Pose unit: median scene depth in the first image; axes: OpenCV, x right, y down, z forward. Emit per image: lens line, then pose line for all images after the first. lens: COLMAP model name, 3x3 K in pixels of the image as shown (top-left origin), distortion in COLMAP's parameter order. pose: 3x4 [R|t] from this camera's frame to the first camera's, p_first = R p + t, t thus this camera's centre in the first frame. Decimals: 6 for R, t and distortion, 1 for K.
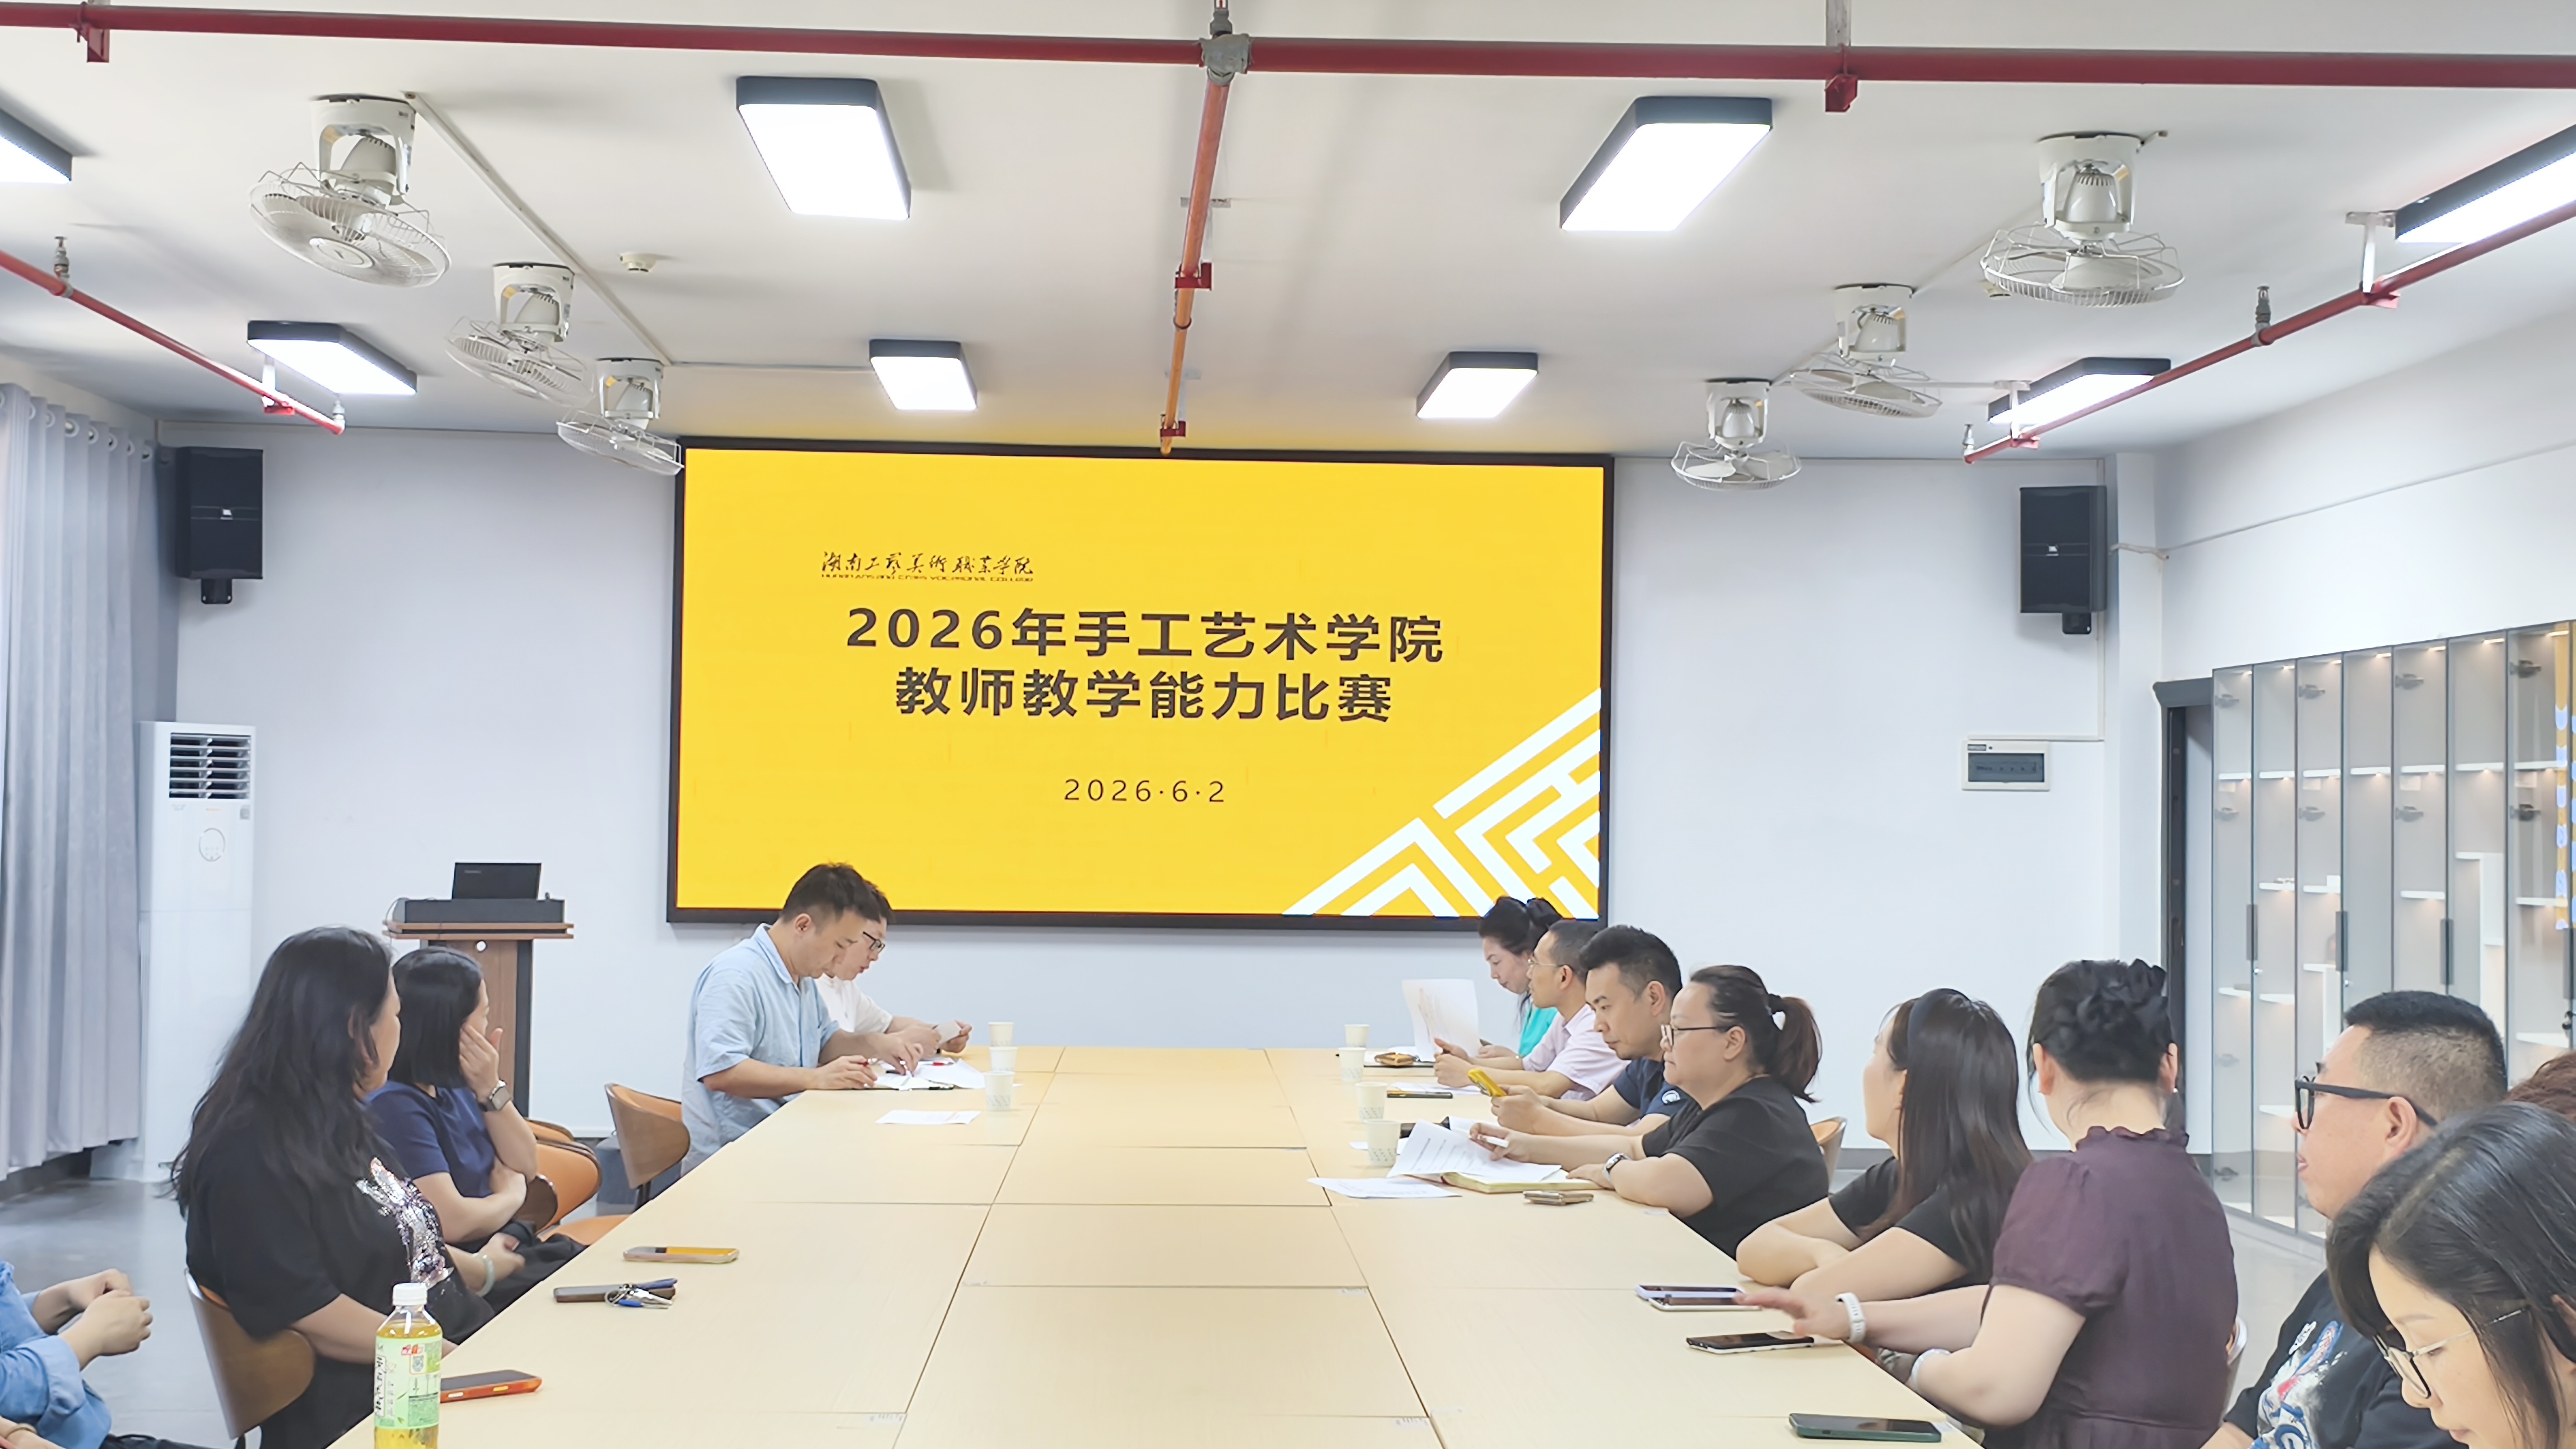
lens RADIAL K [[3061.7, 0, 1288.0], [0, 3061.7, 724.5], [0, 0, 1]] dist [-0.013200, -0.017416]
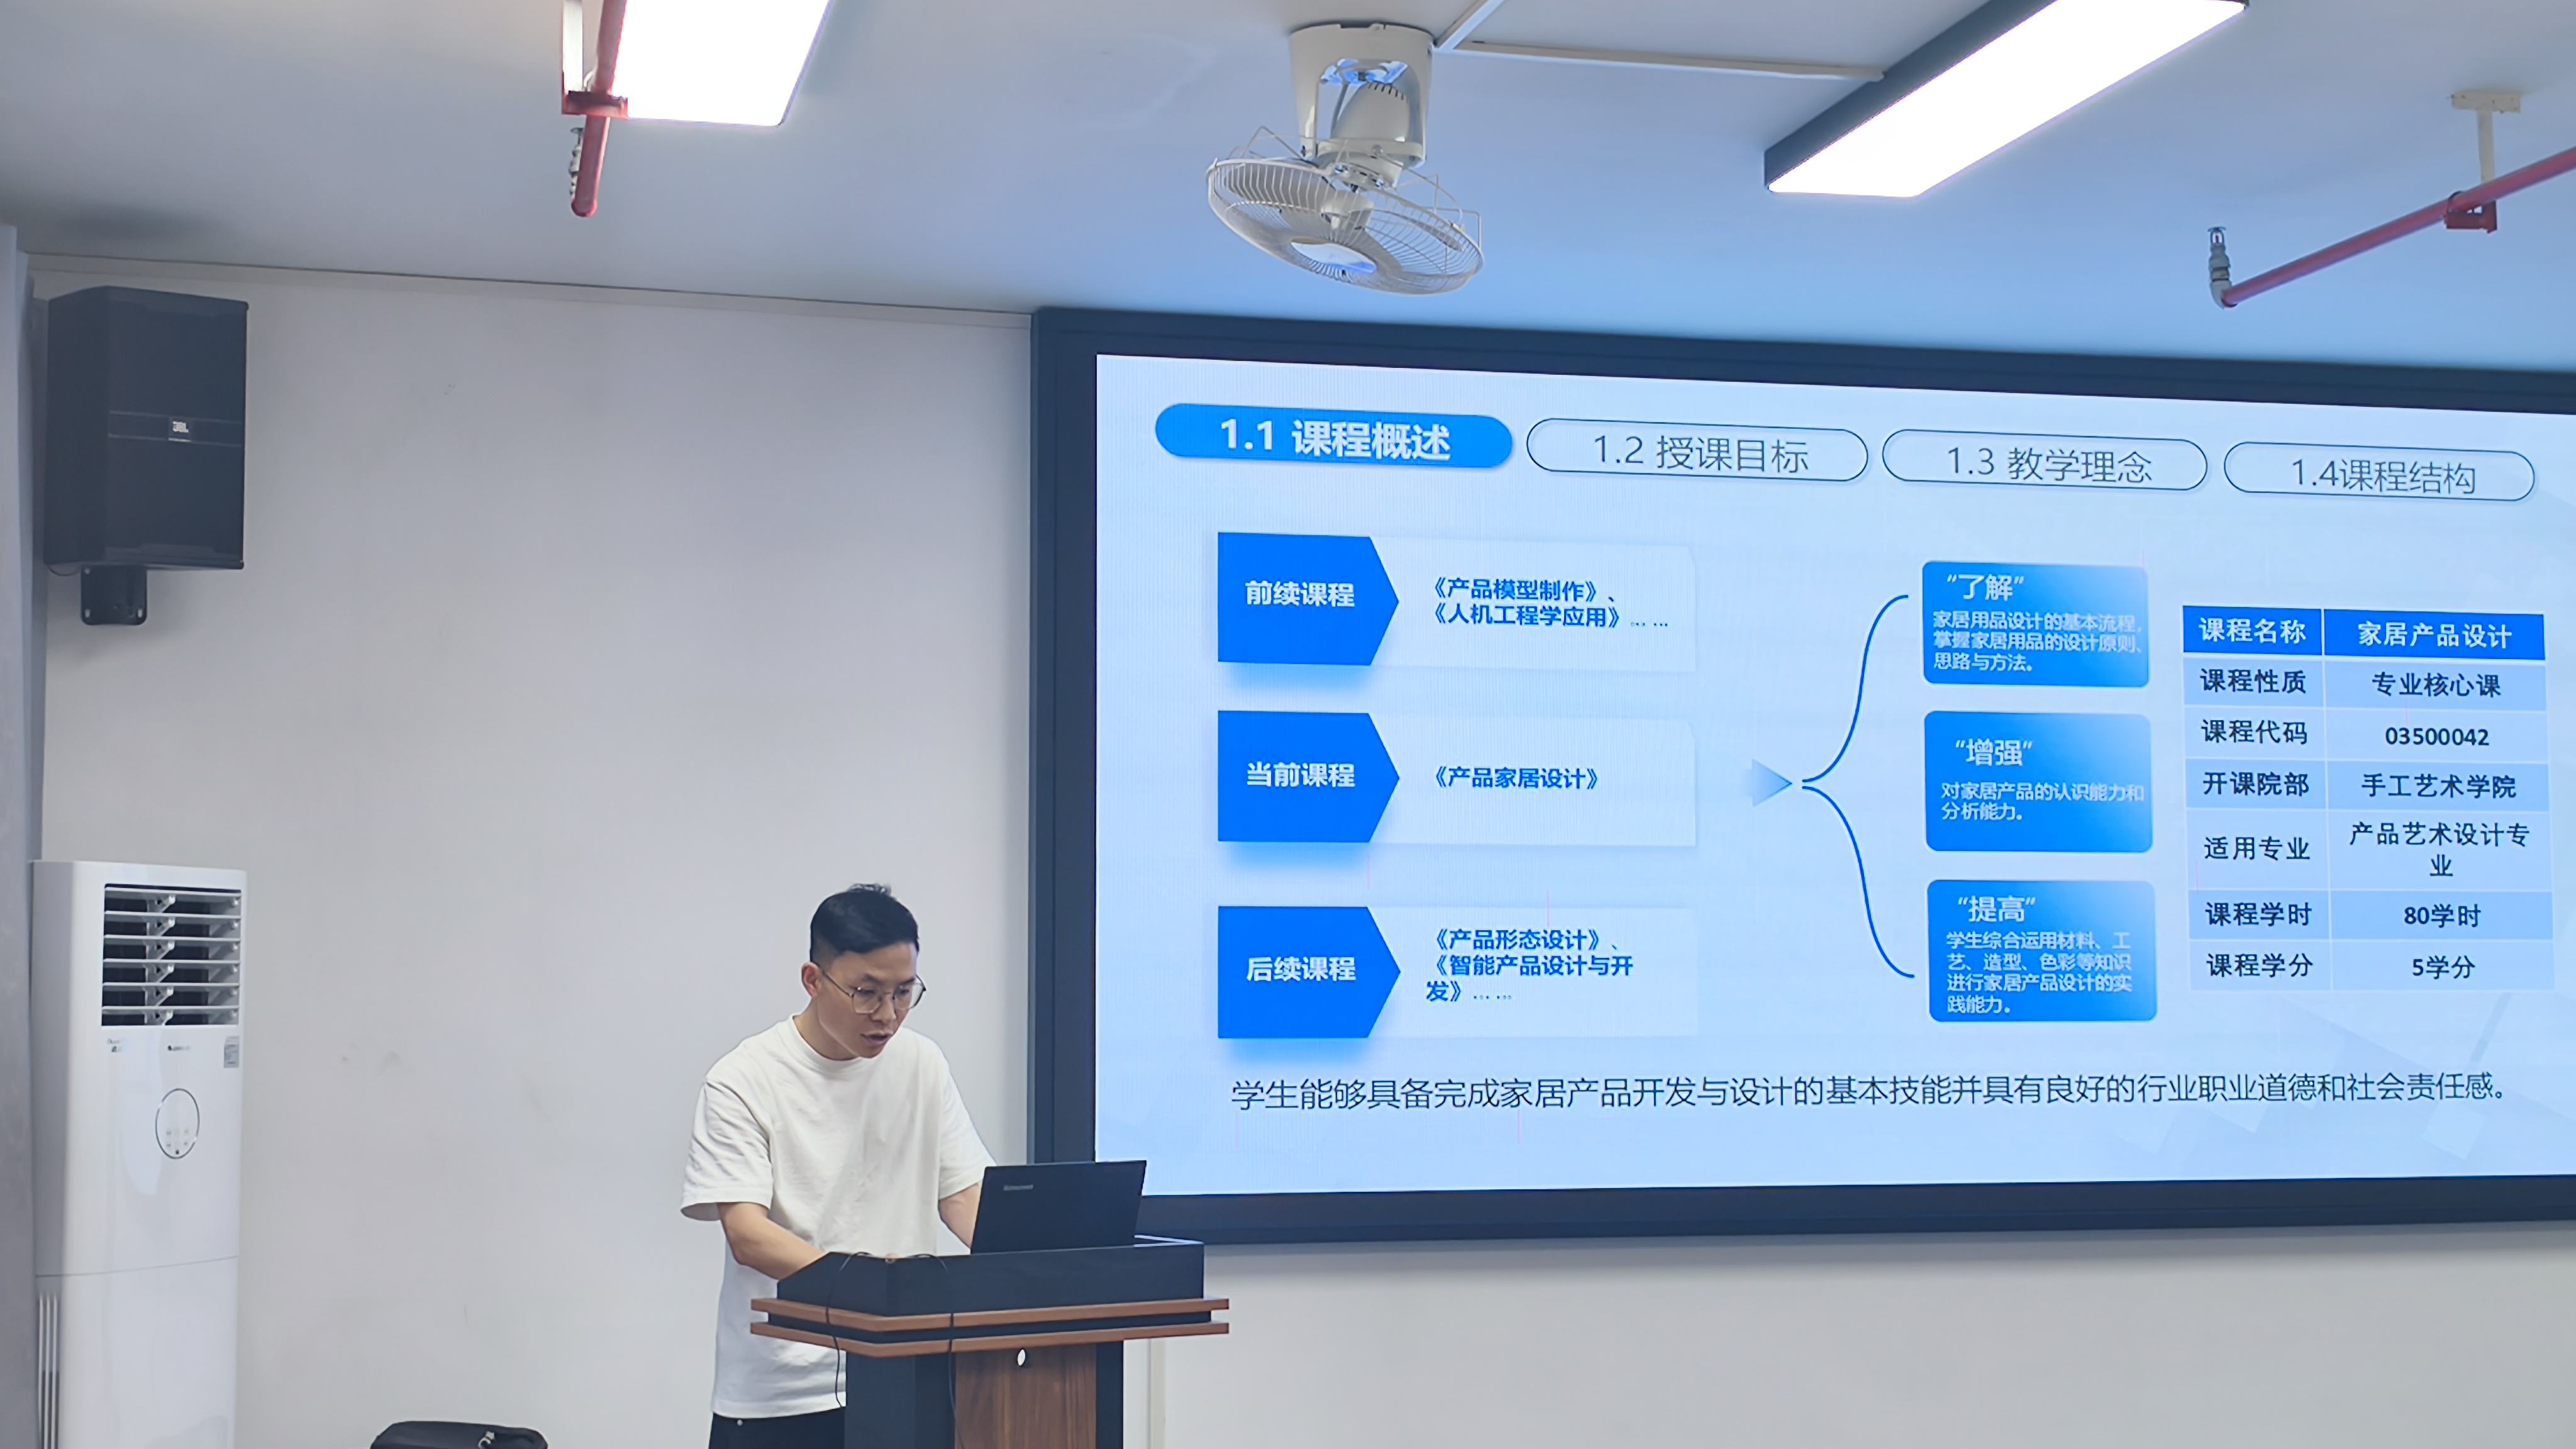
lens RADIAL K [[3496.8, 0, 1288.0], [0, 3496.8, 724.5], [0, 0, 1]] dist [0.004640, 0.019860]
pose [[0.986067, -0.003159, 0.166318, -0.269979], [0.011080, 0.998847, -0.046719, 0.005148], [-0.165979, 0.047910, 0.984965, 0.435172]]
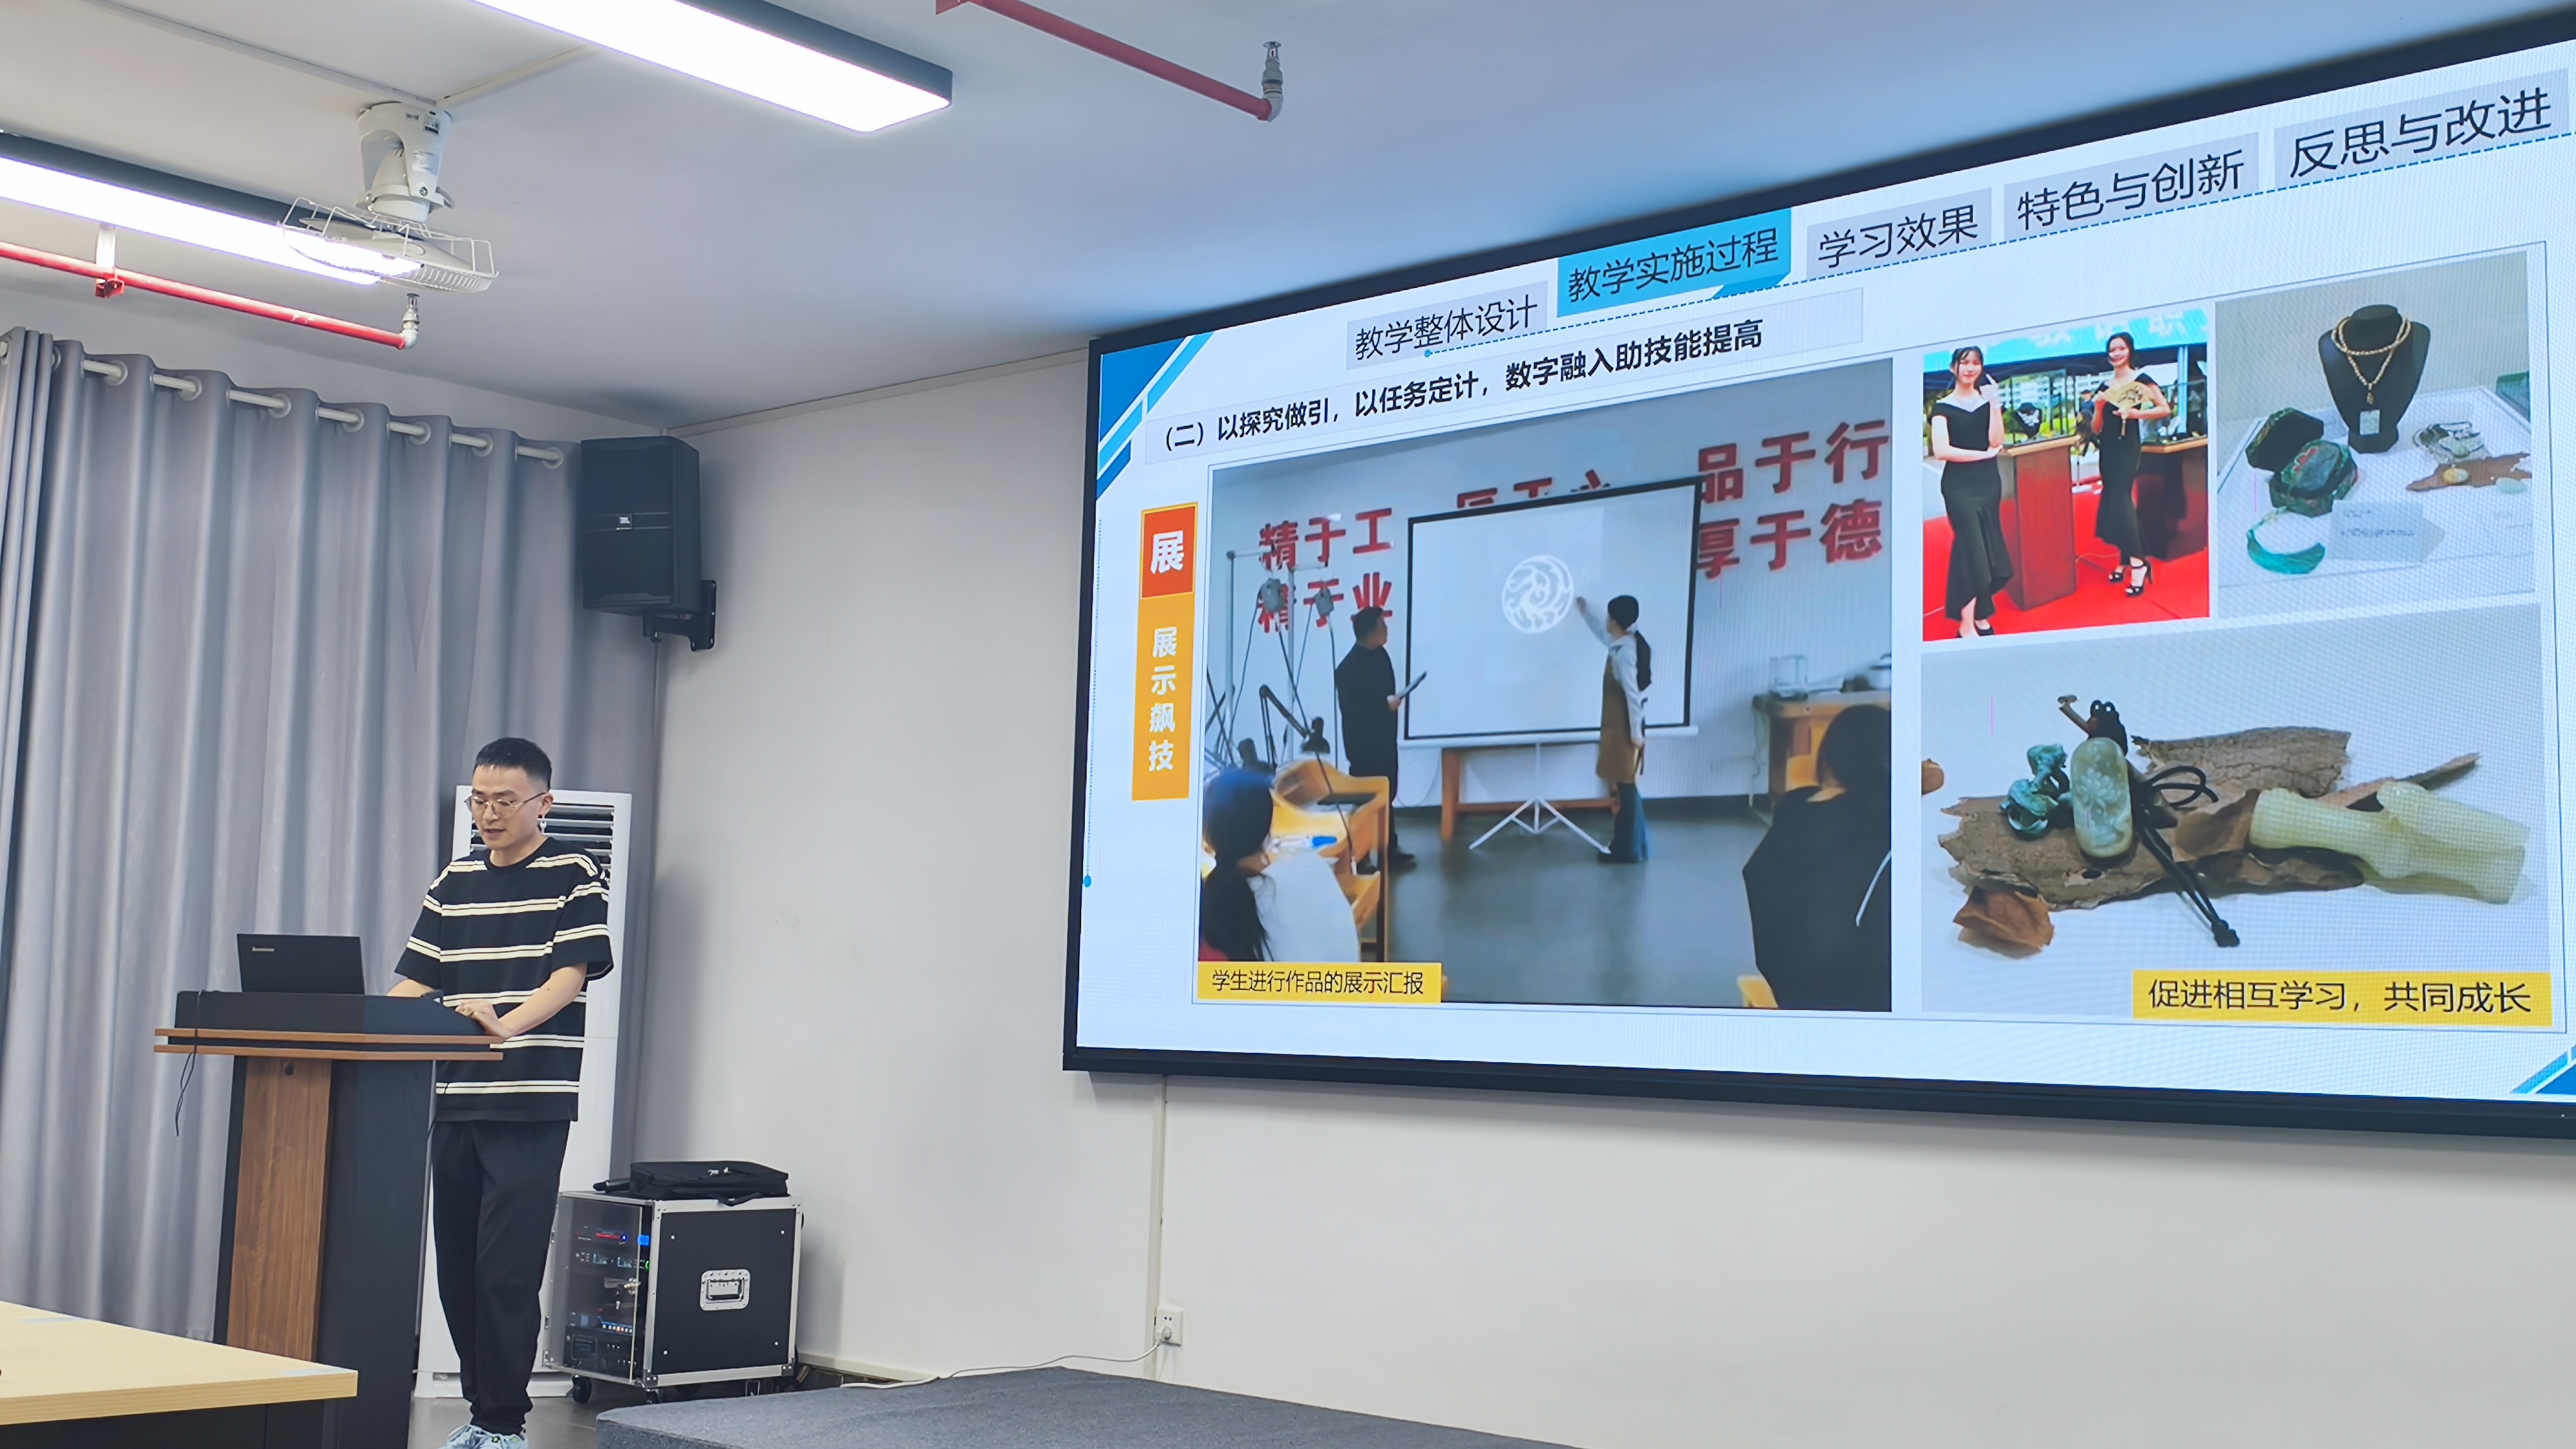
lens RADIAL K [[2680.9, 0, 1288.0], [0, 2680.9, 724.5], [0, 0, 1]] dist [0.018400, -0.030645]
pose [[0.698693, -0.075310, -0.711447, 0.250066], [0.005830, 0.995010, -0.099601, 0.050827], [0.715398, 0.065443, 0.695646, 0.659791]]
